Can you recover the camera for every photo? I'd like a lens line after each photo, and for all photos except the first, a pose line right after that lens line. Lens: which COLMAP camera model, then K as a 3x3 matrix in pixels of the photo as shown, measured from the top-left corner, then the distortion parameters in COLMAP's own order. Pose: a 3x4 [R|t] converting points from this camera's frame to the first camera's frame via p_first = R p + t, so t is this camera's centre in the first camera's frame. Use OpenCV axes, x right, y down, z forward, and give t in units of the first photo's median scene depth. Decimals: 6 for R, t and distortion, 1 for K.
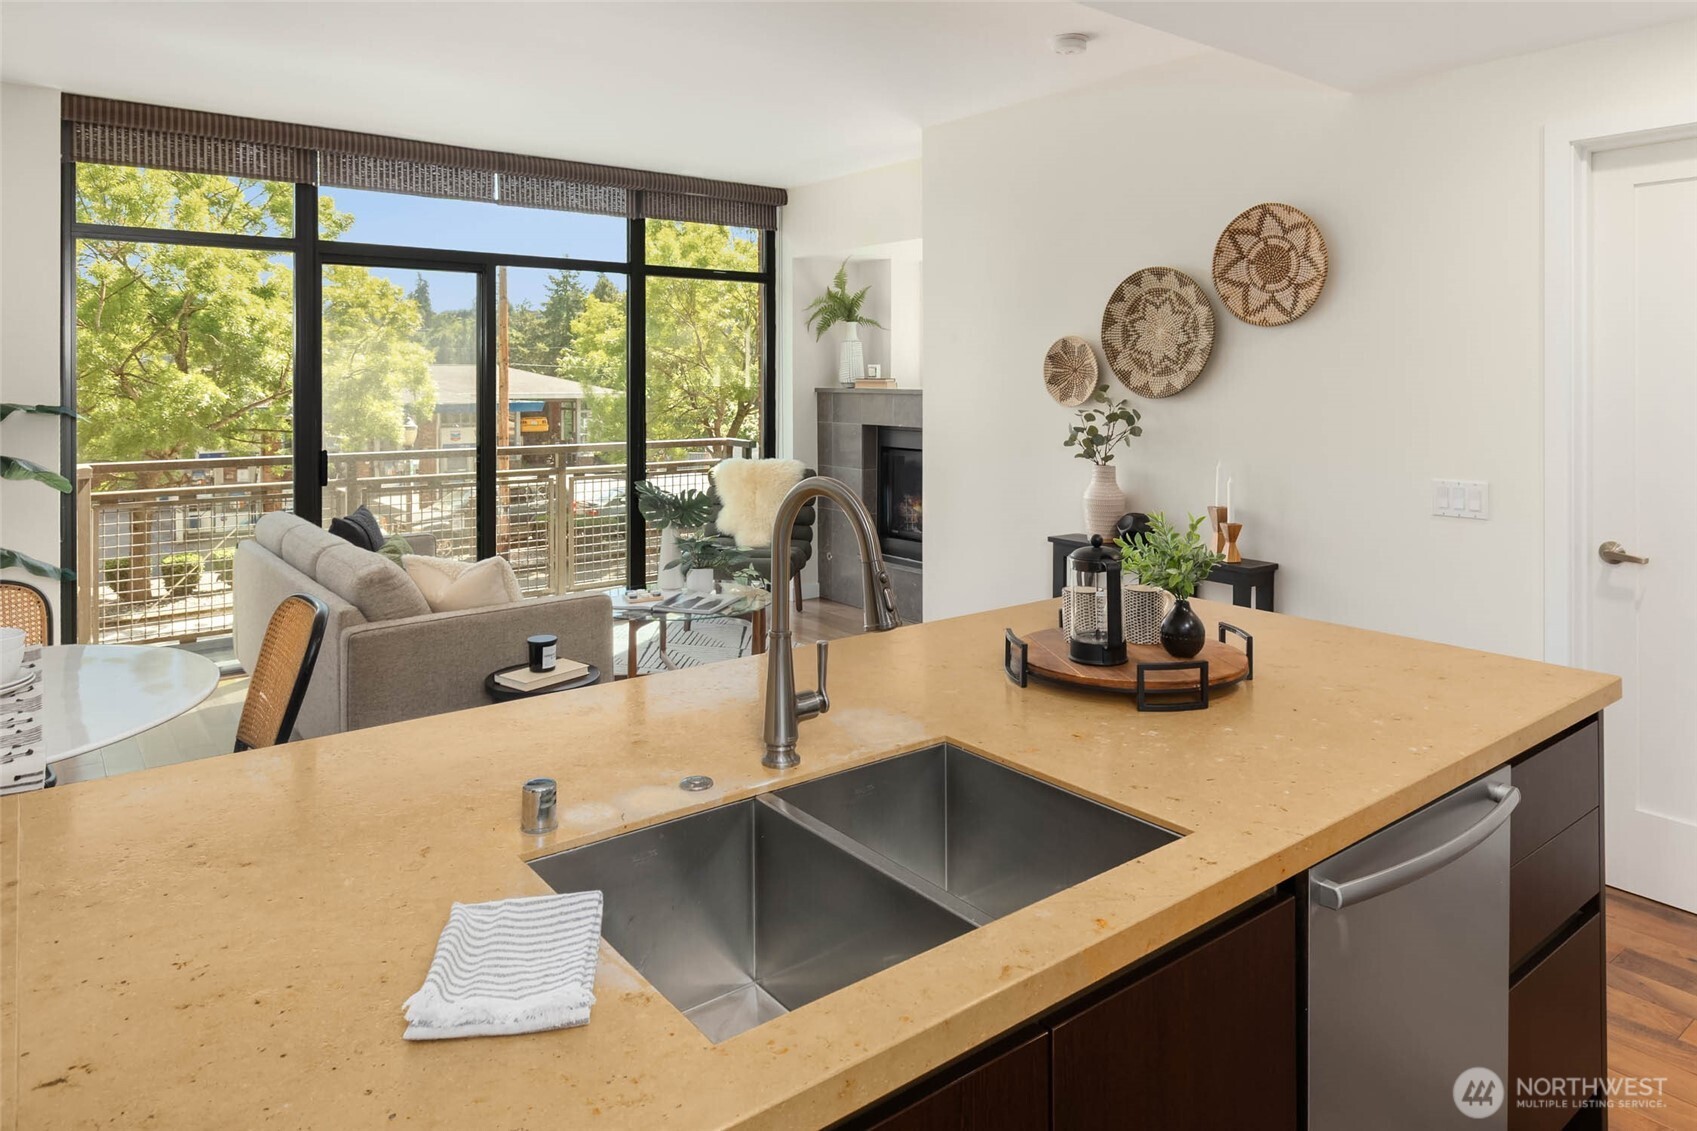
lens RADIAL K [[1071.7, 0, 834.5], [0, 1071.7, 428.6], [0, 0, 1]] dist [-0.001027, 0.001879]
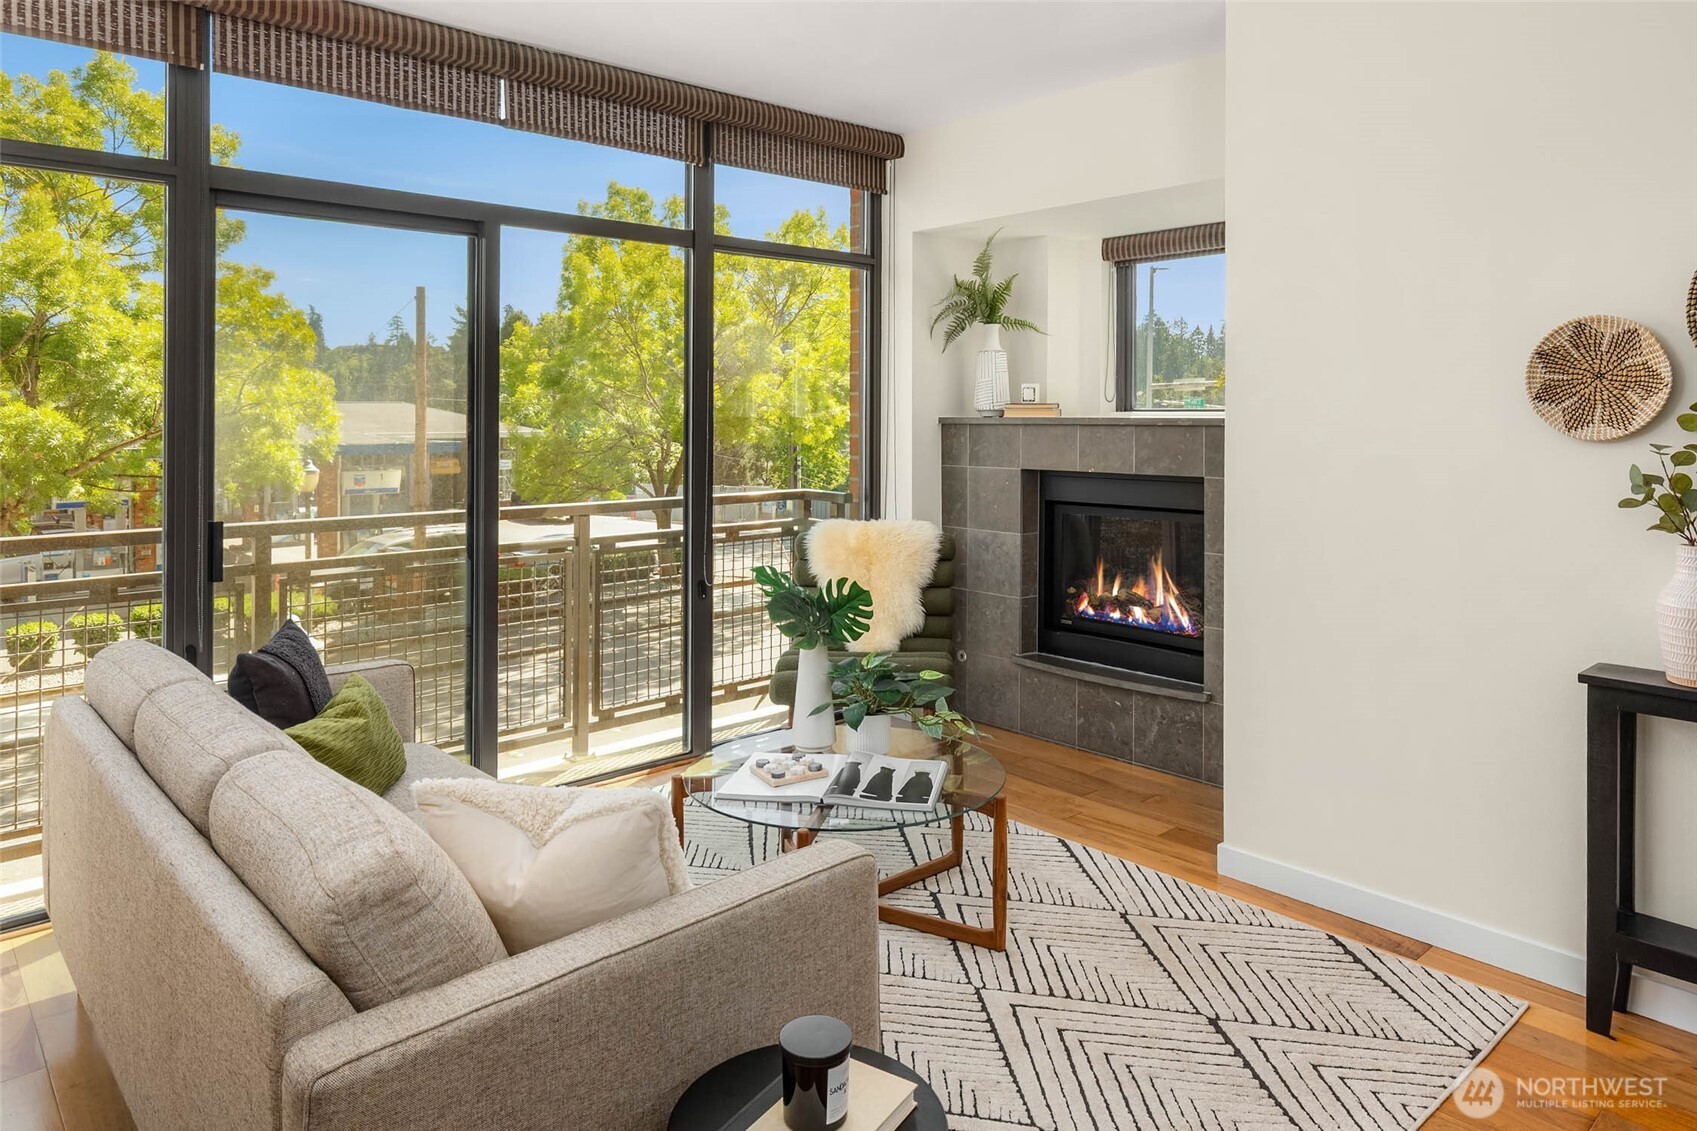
lens RADIAL K [[1080.5, 0, 833.4], [0, 1080.5, 441.2], [0, 0, 1]] dist [0.008495, -0.003545]
pose [[0.996677, -0.005247, 0.081282, -0.160877], [0.007177, 0.999699, -0.023467, -0.006467], [-0.081135, 0.023973, 0.996415, 0.324921]]
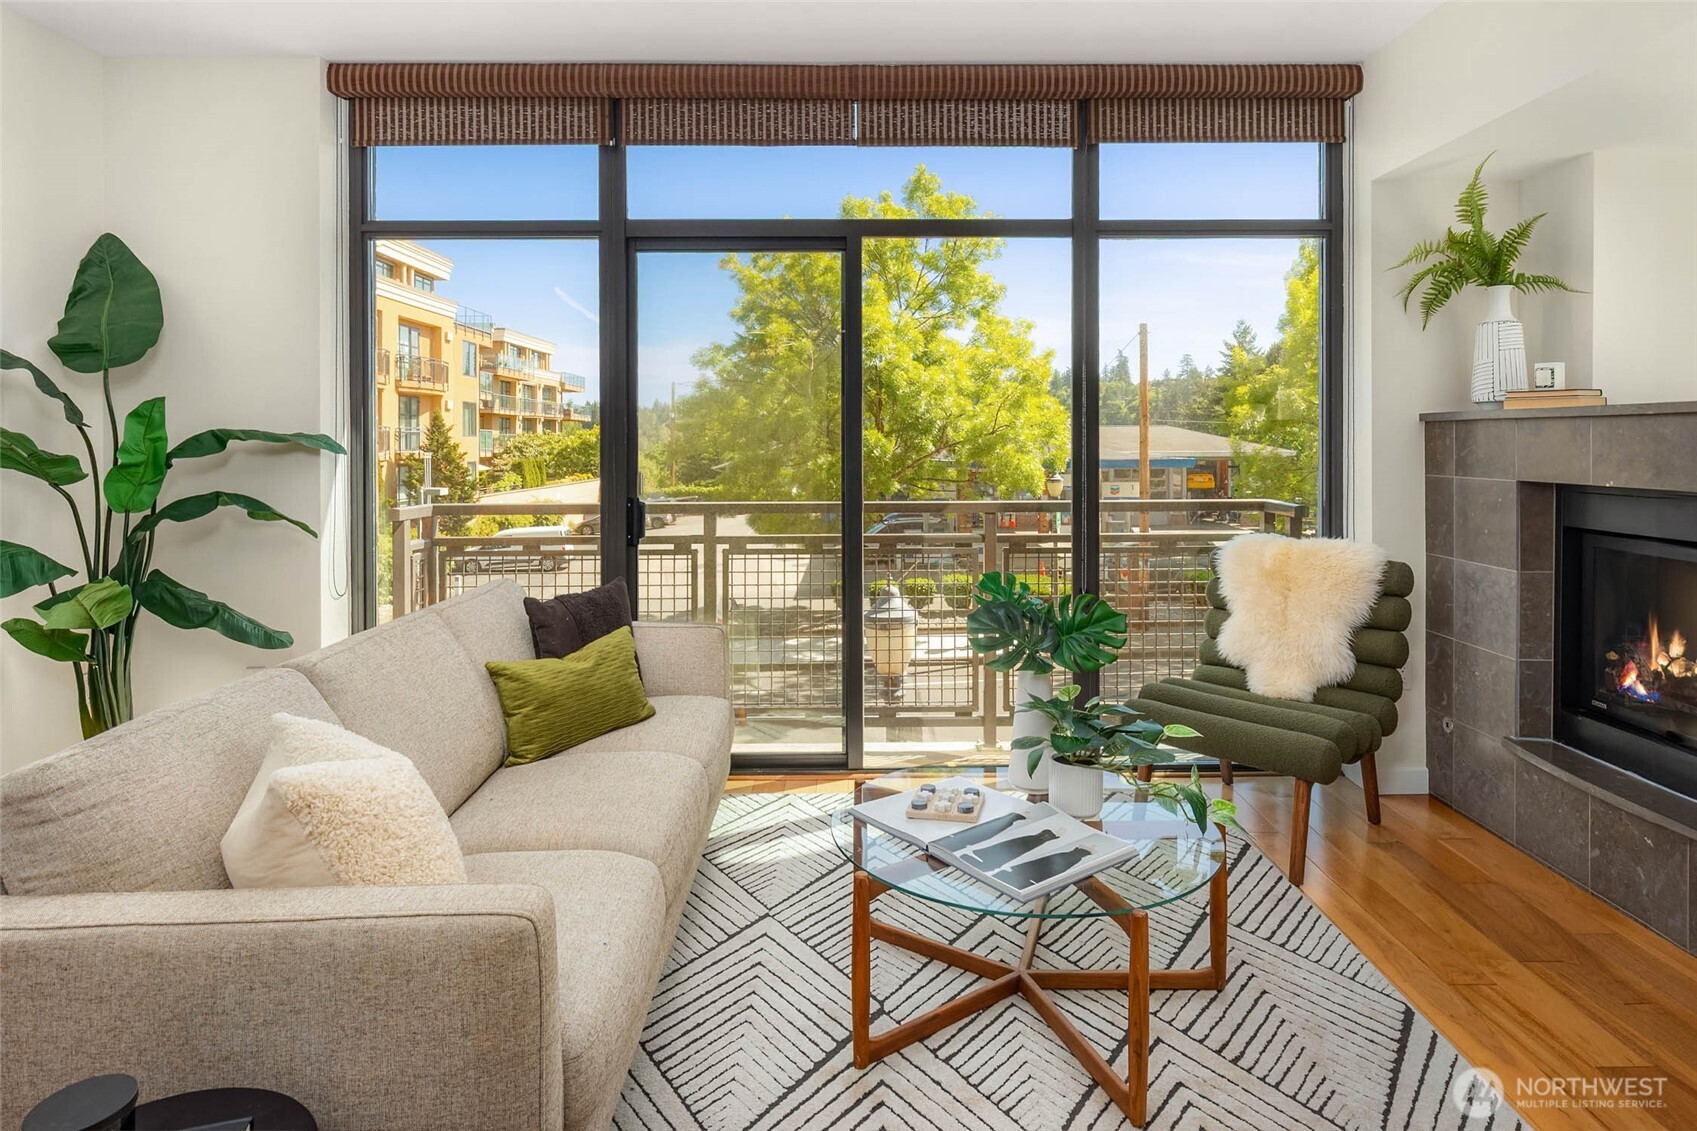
lens RADIAL K [[937.4, 0, 874.4], [0, 937.4, 451.8], [0, 0, 1]] dist [0.001784, 0.000451]
pose [[0.806950, 0.002281, -0.590615, 0.044561], [-0.022999, 0.999355, -0.027563, 0.002224], [0.590171, 0.035825, 0.806483, 0.490360]]
